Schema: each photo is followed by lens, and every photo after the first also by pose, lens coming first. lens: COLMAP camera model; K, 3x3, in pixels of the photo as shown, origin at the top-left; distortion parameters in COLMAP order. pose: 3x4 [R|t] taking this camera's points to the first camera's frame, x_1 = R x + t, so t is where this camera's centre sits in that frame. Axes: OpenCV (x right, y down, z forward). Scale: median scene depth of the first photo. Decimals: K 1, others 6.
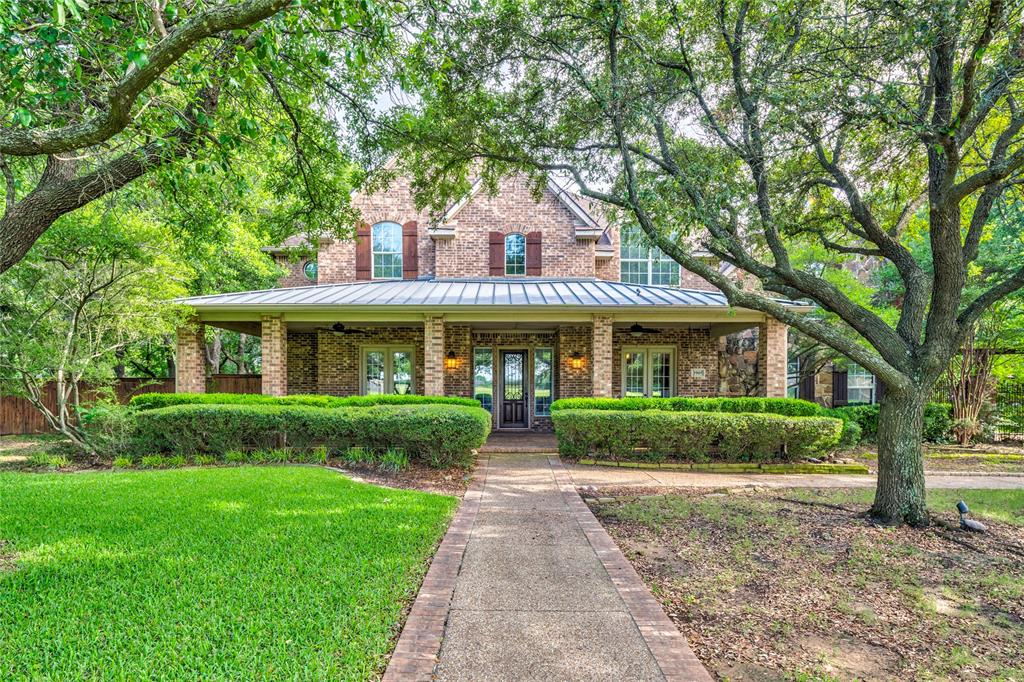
lens RADIAL K [[549.9, 0, 512.3], [0, 549.9, 343.3], [0, 0, 1]] dist [-0.006080, 0.000022]
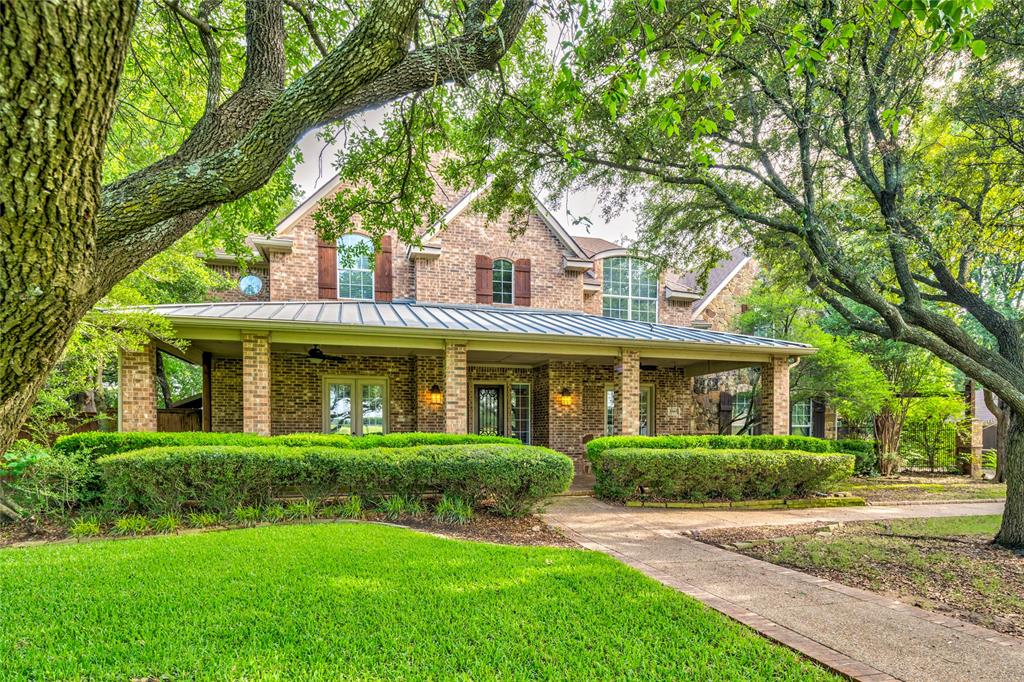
lens RADIAL K [[549.9, 0, 511.2], [0, 549.9, 389.4], [0, 0, 1]] dist [-0.006080, 0.000022]
pose [[0.965218, 0.018627, 0.260783, -0.278890], [-0.021680, 0.999726, 0.008833, 0.013945], [-0.260547, -0.014180, 0.965357, 0.130114]]
